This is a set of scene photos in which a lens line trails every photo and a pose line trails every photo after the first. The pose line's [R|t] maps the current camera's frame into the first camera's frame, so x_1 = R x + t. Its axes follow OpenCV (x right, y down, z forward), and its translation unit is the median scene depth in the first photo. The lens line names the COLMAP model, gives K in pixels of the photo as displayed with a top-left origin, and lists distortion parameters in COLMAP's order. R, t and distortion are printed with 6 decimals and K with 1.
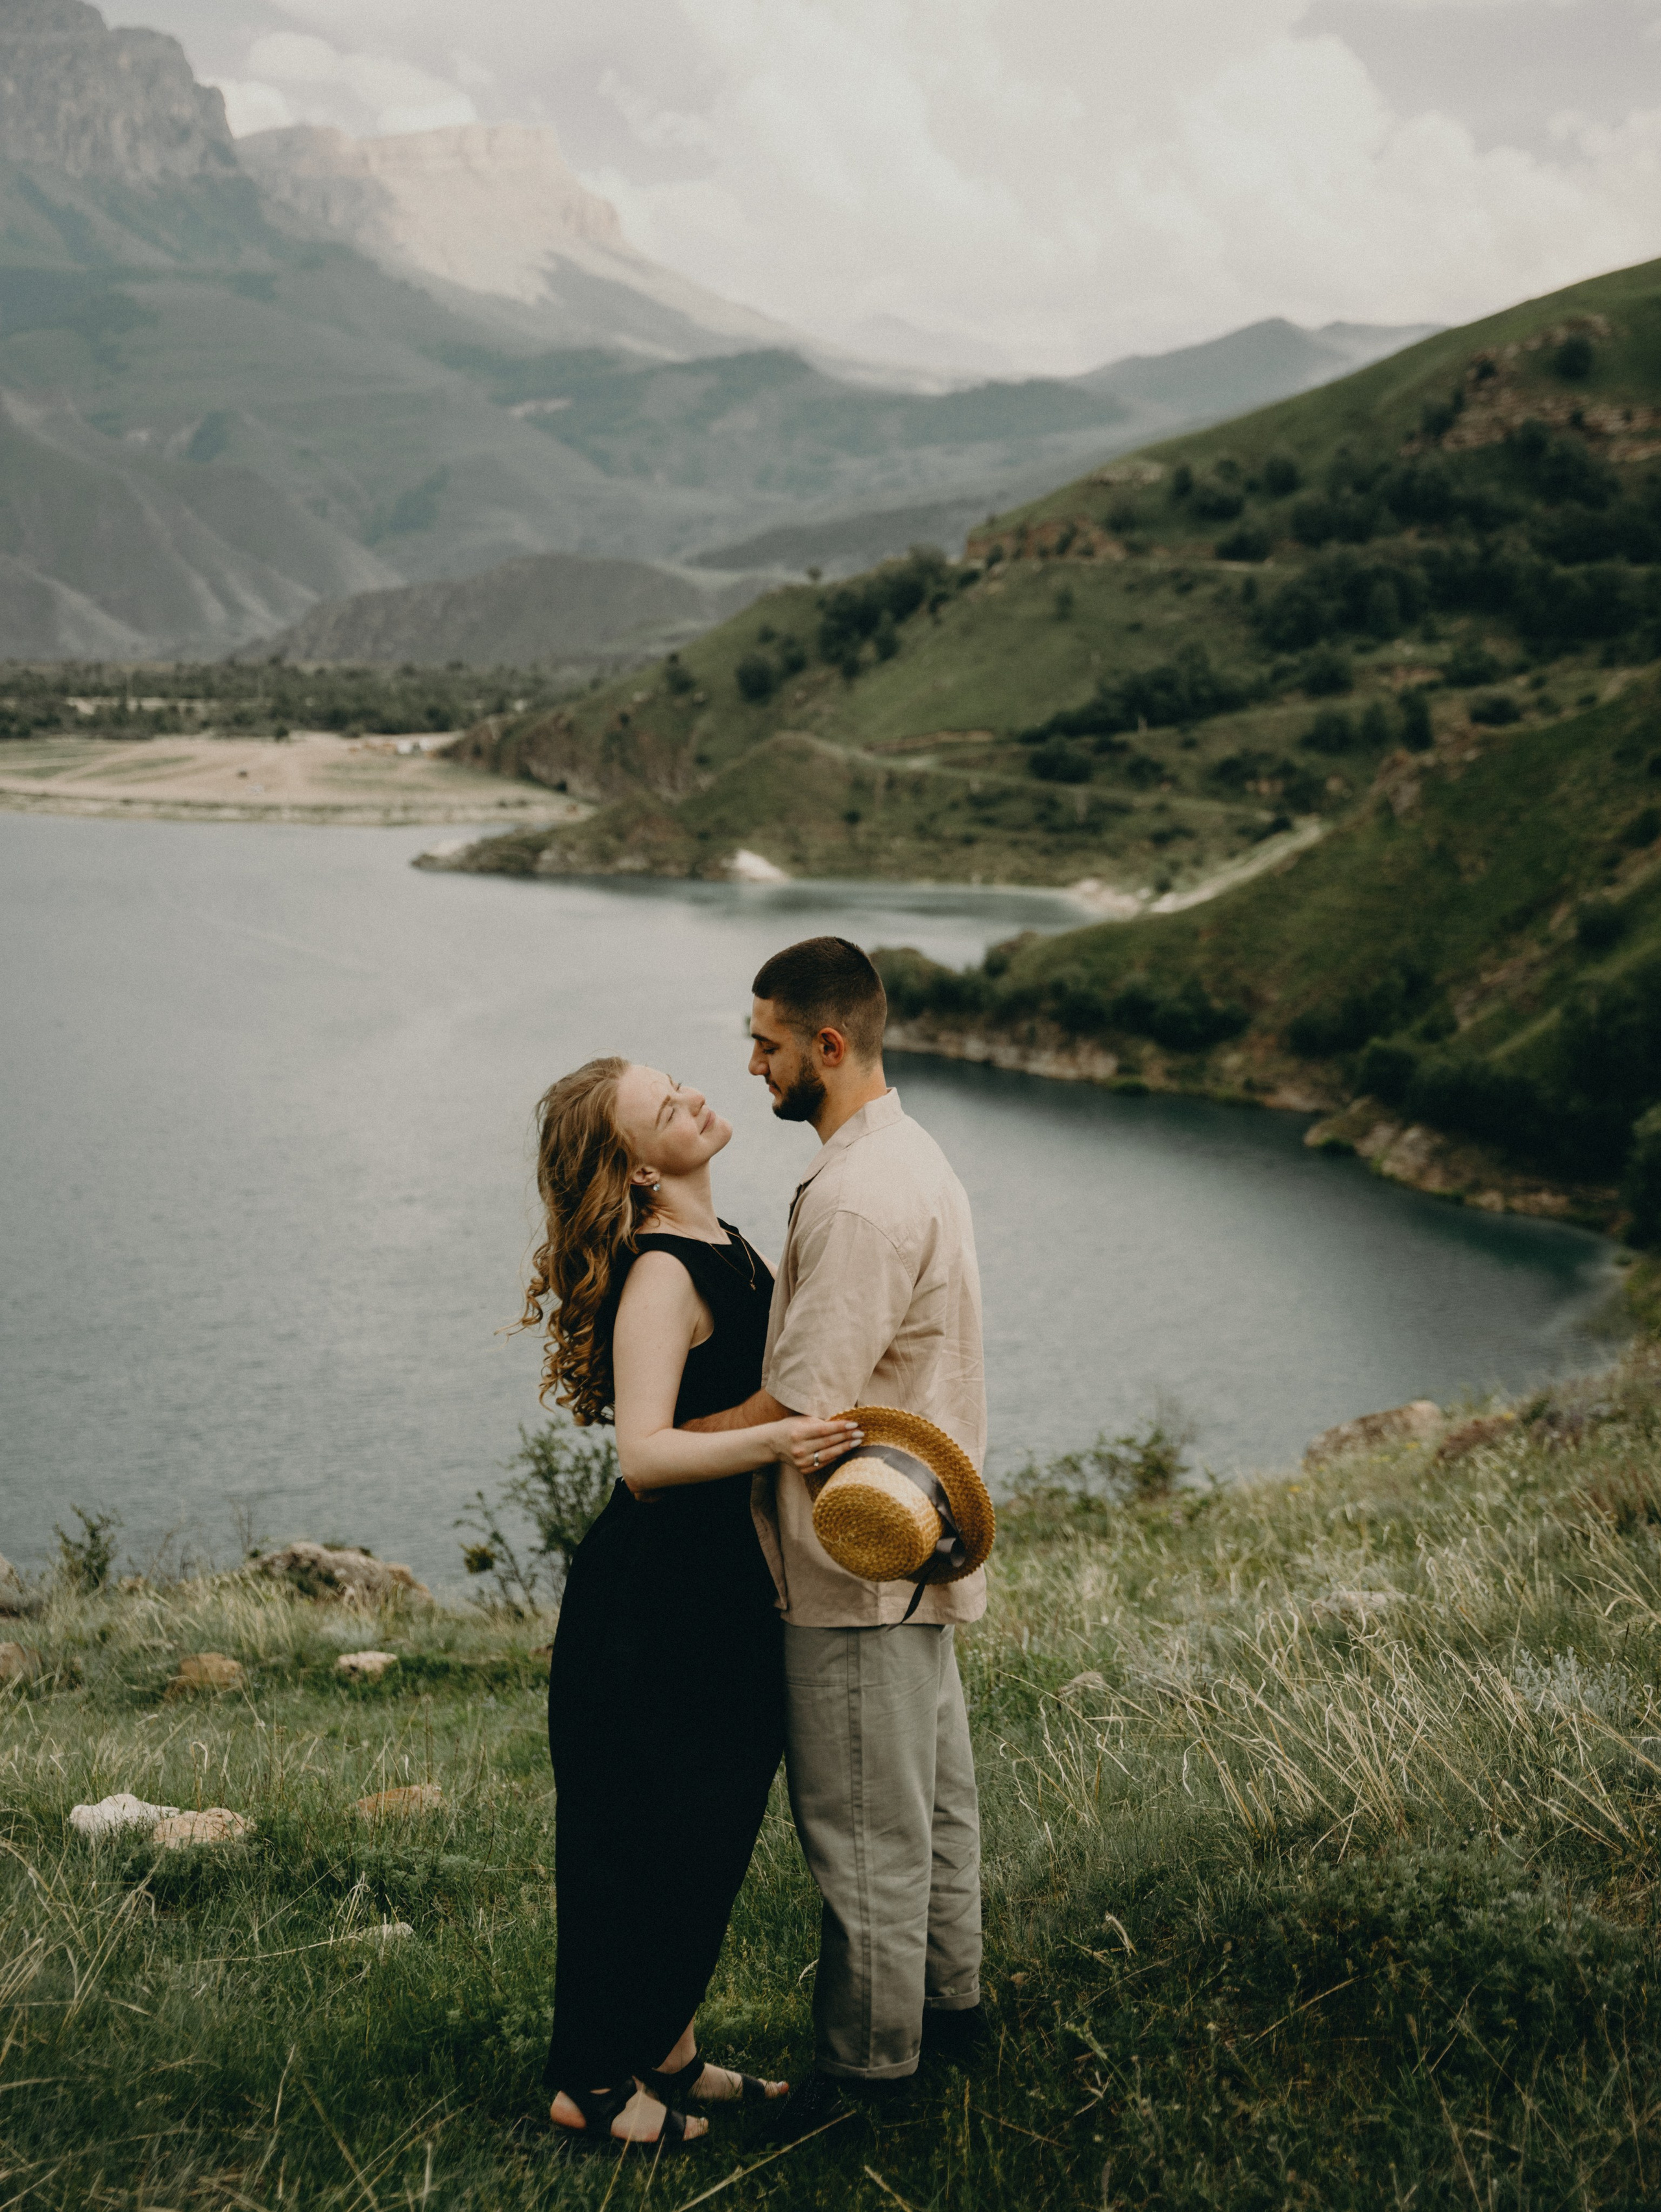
lens RADIAL K [[3452.6, 0, 835.2], [0, 3452.6, 1015.1], [0, 0, 1]] dist [0.080660, 0.279911]
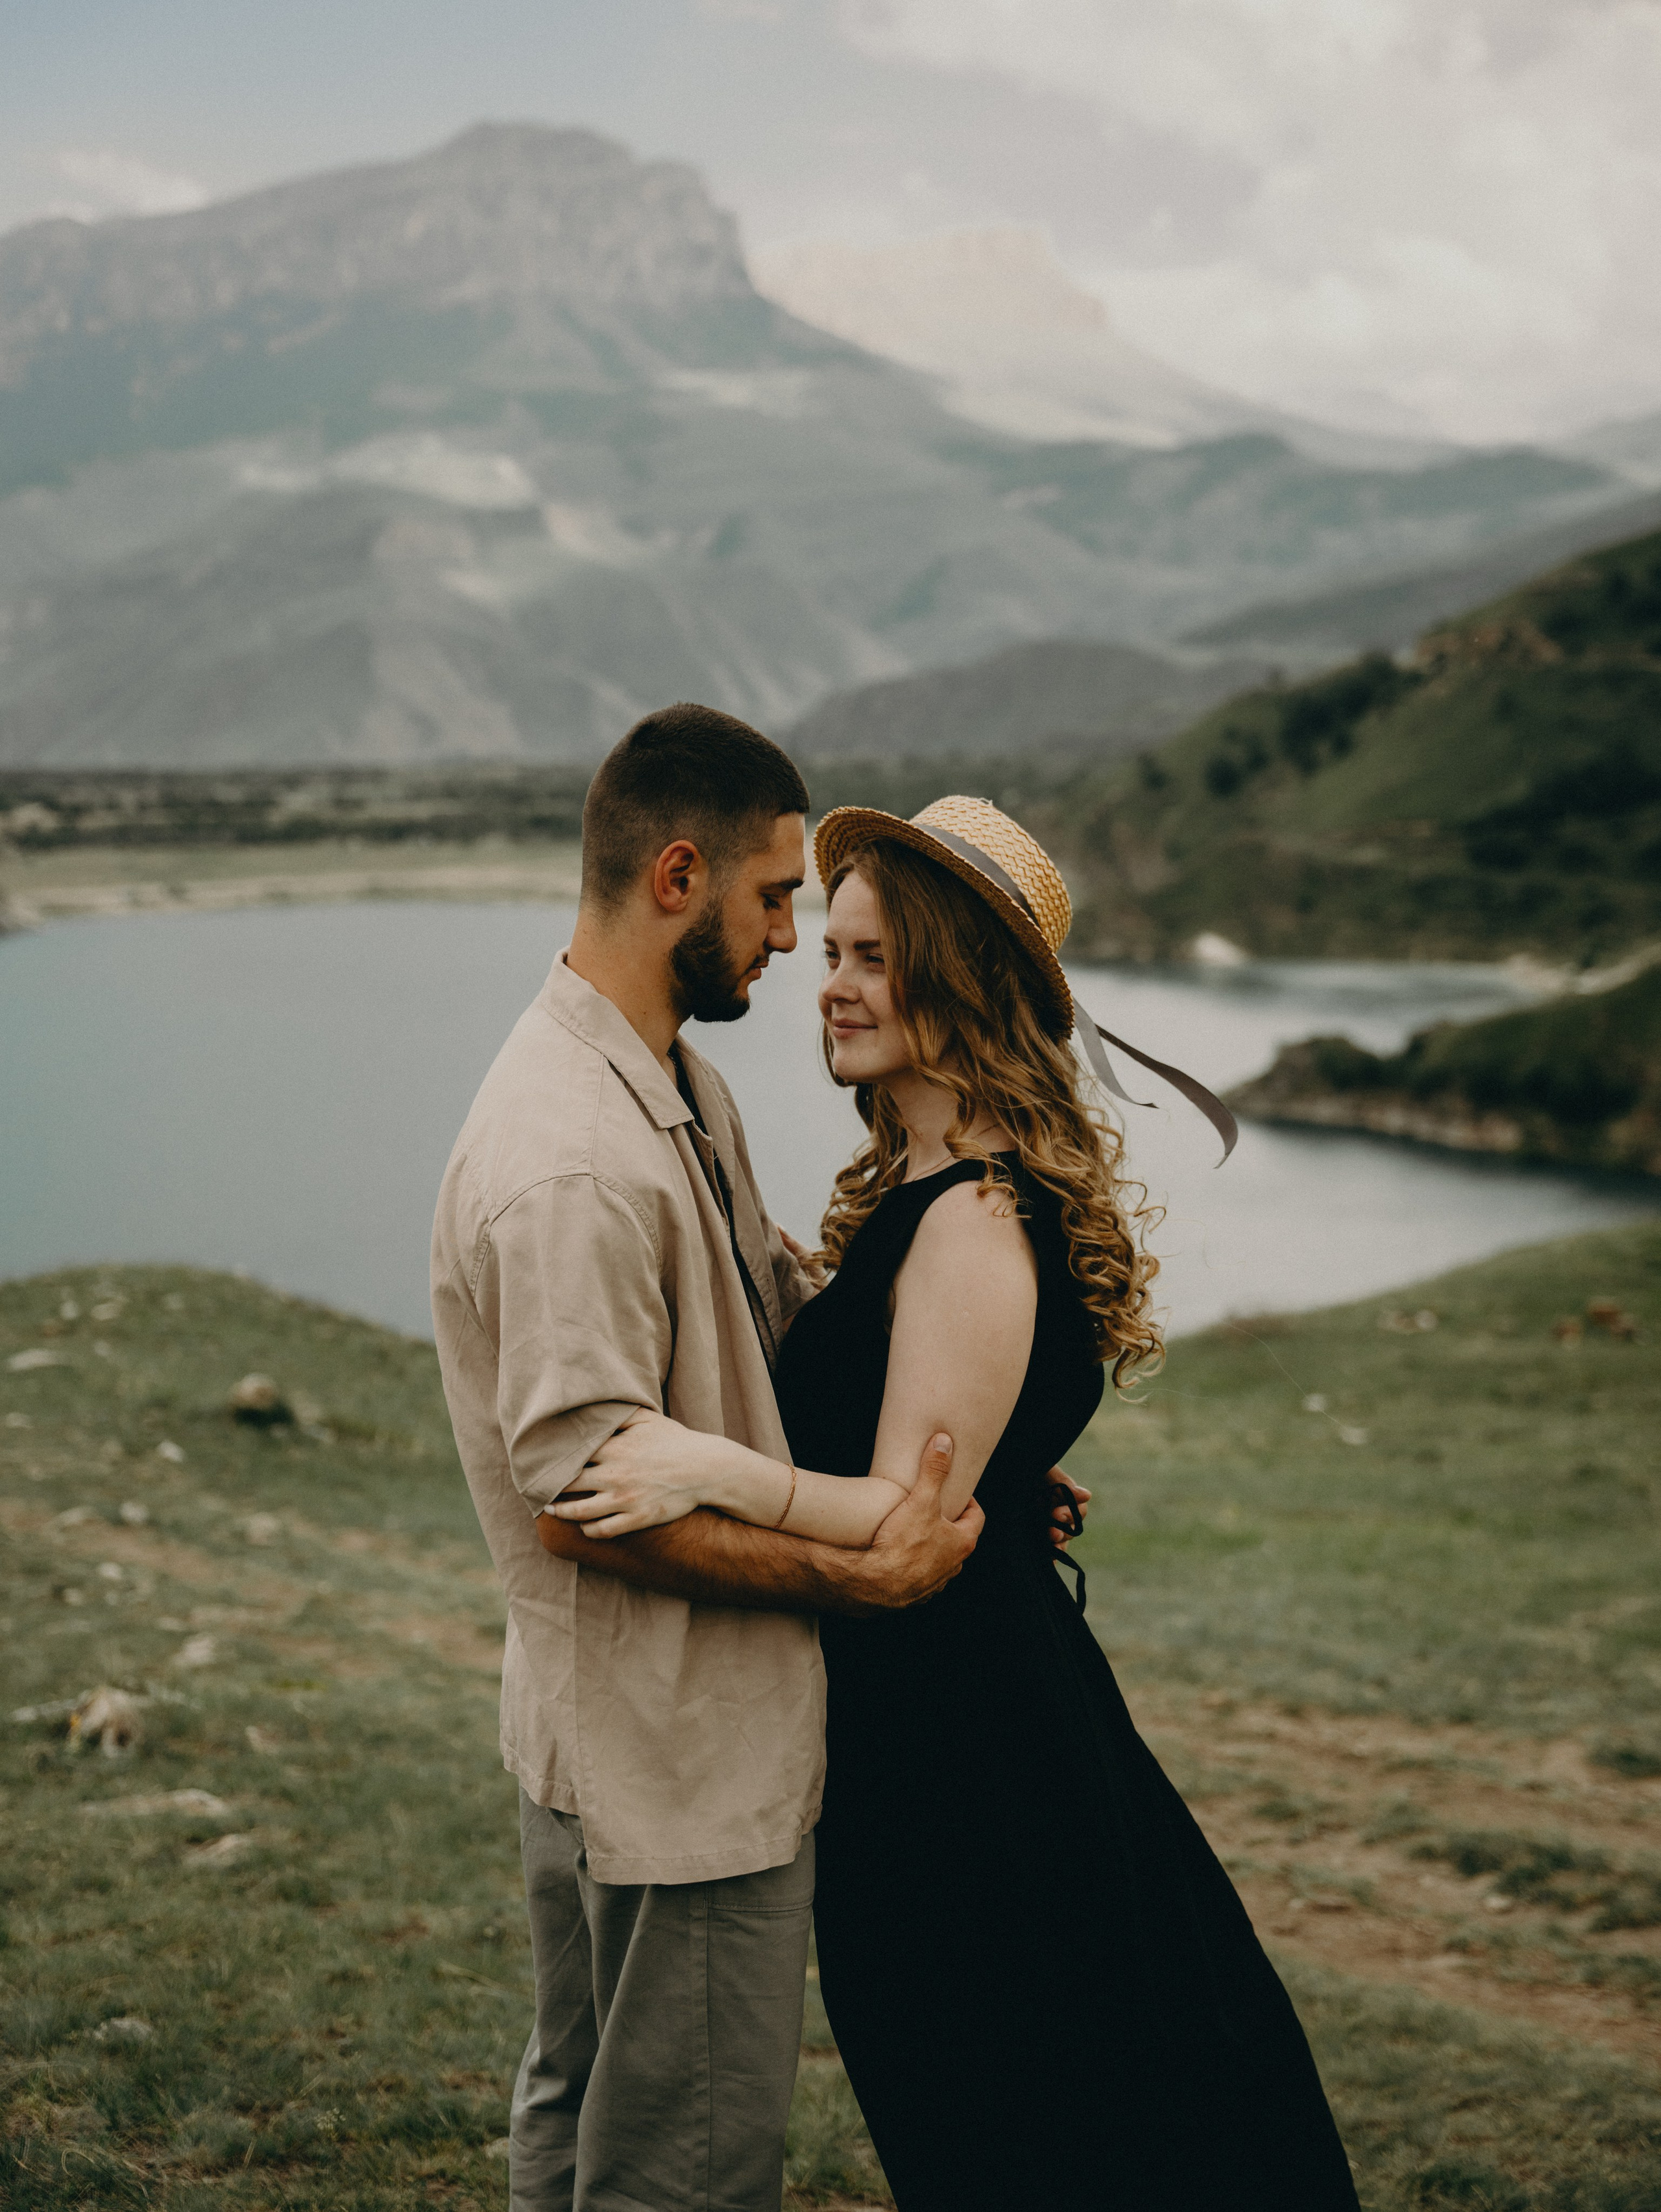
lens RADIAL K [[3402.5, 0, 830.5], [0, 3402.5, 1106.0], [0, 0, 1]] dist [0.013171, 0.769666]
pose [[0.989021, -0.007807, -0.147566, 0.012892], [0.010018, 0.999848, 0.014250, -0.008013], [0.147433, -0.015572, 0.988949, -0.095390]]
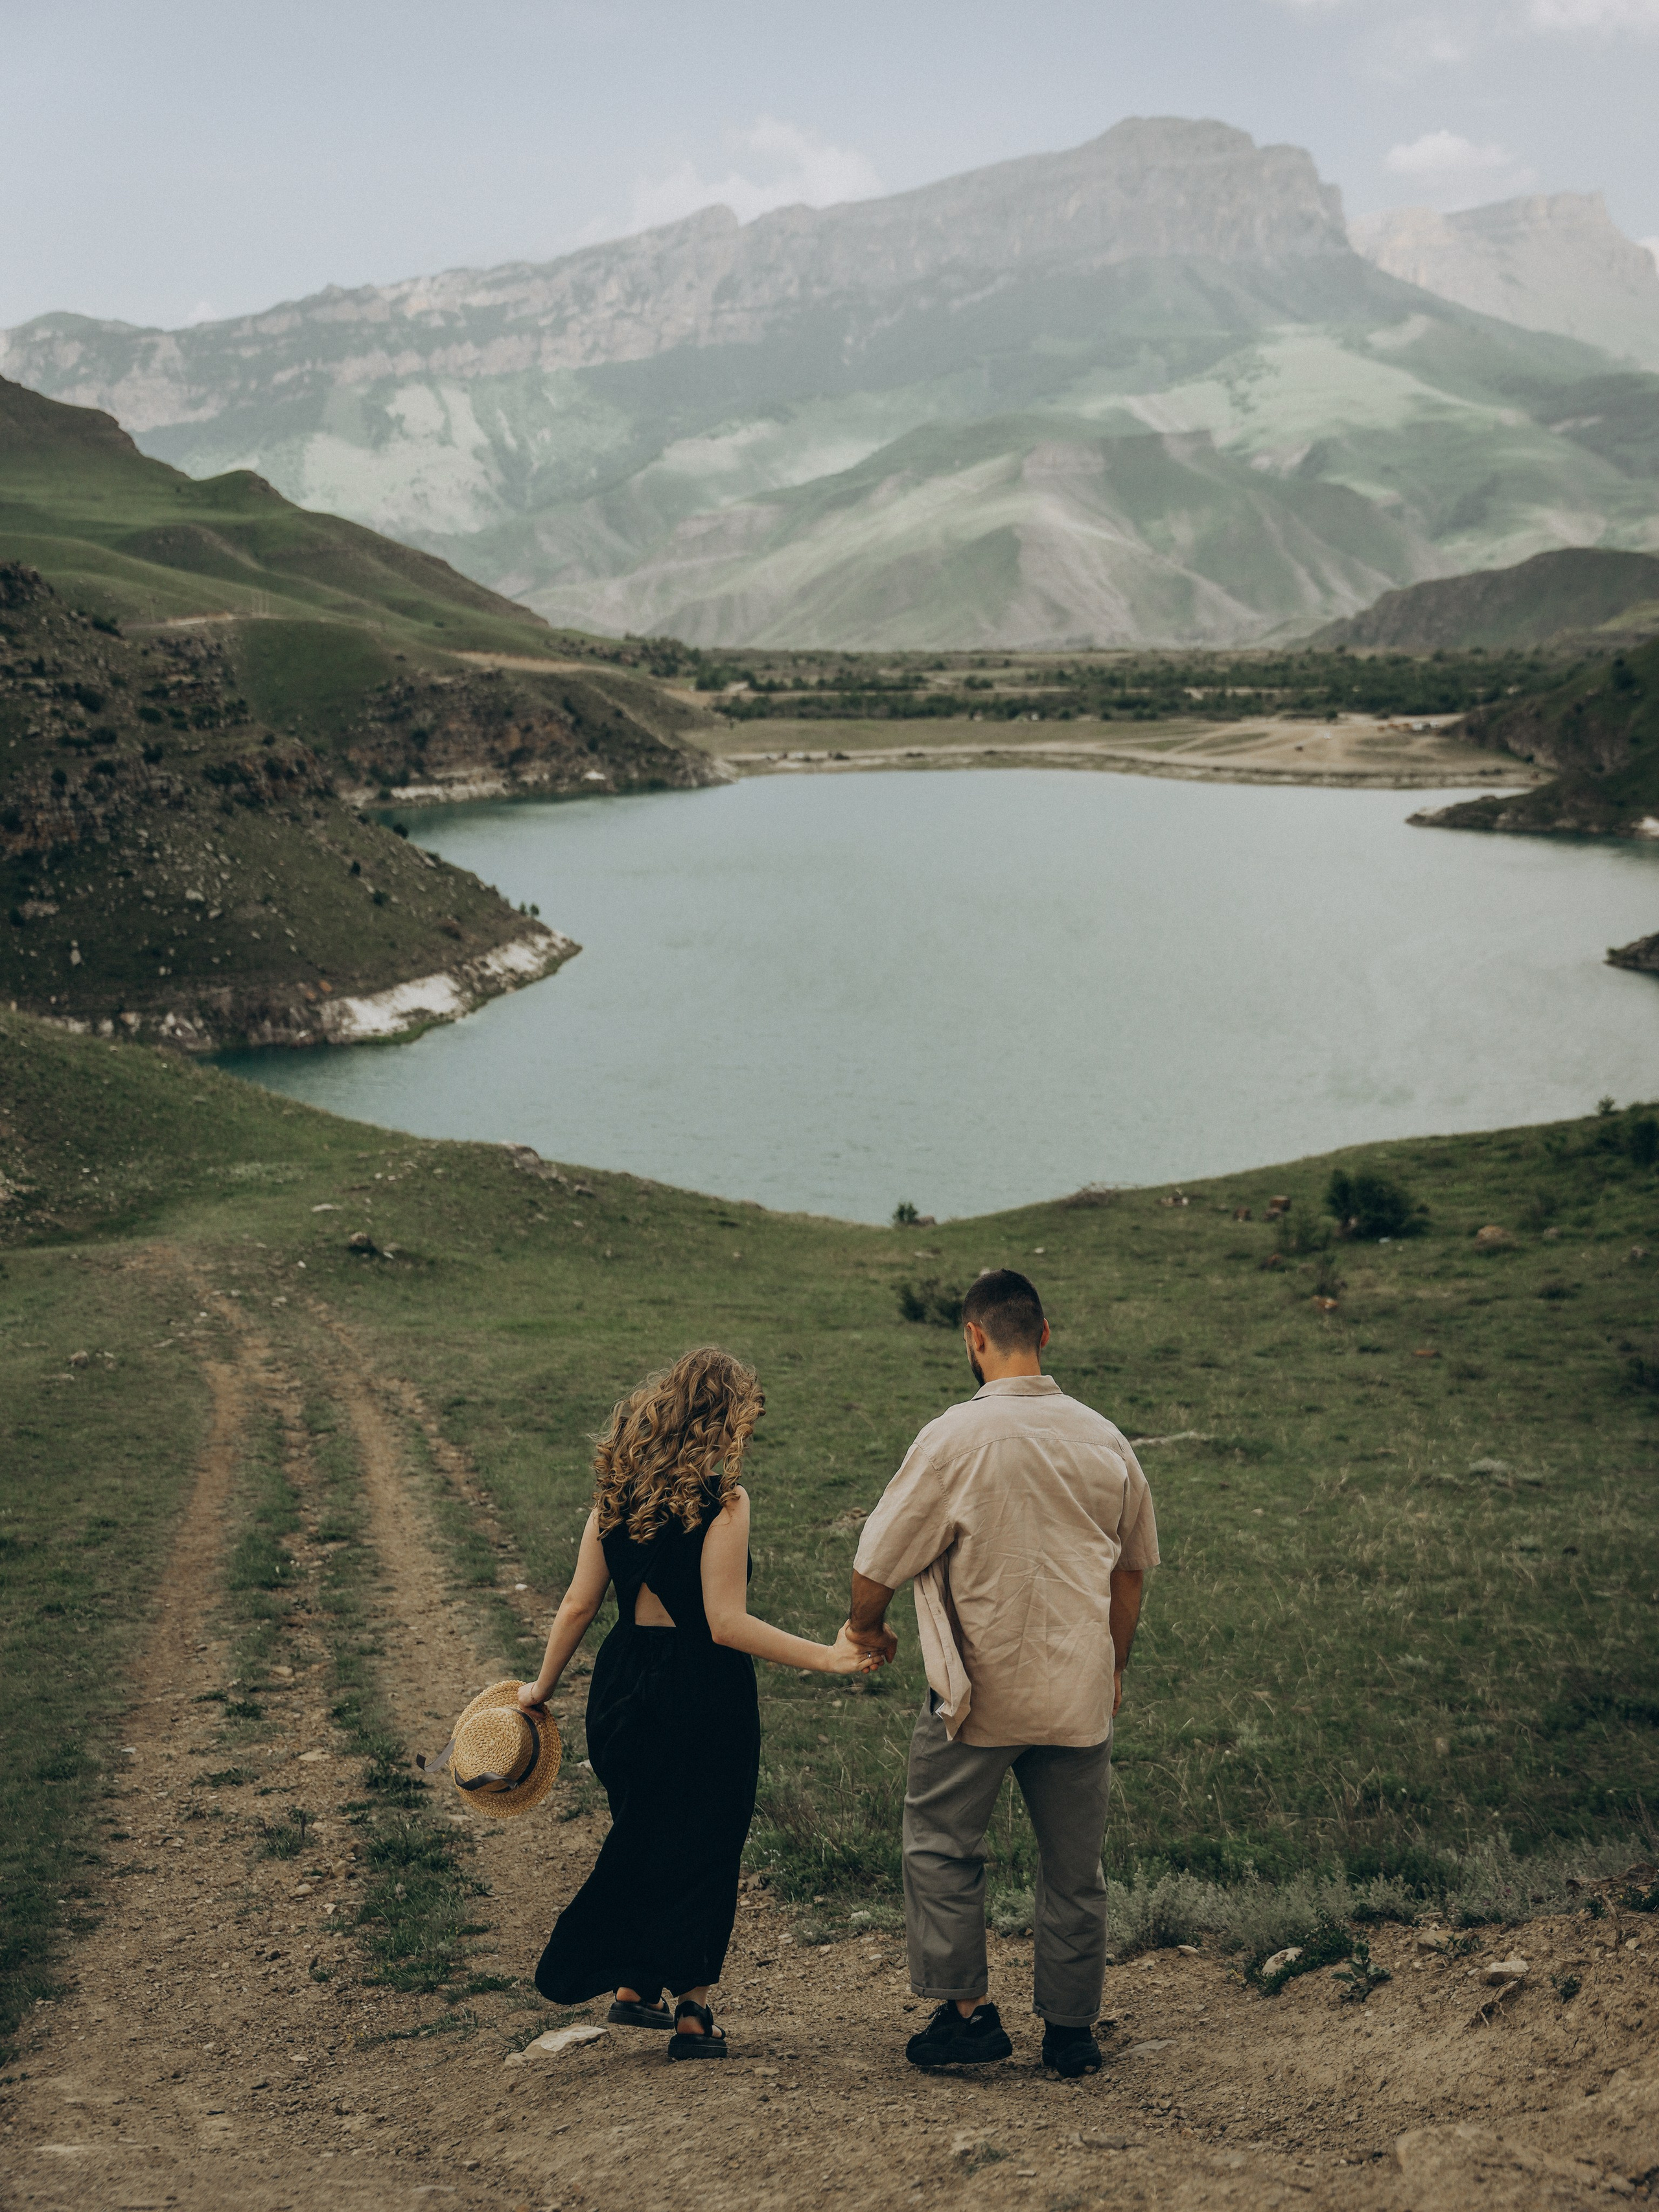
lens RADIAL K [[2778.5, 0, 829.5], [0, 2778.5, 1106.0], [0, 0, 1]] dist [0.001811, 0.025085]
pose [[0.937052, 0.050691, -0.345492, 0.047515], [-0.022167, 0.996047, 0.086020, -0.017123], [0.348486, -0.072947, 0.934471, -0.134559]]
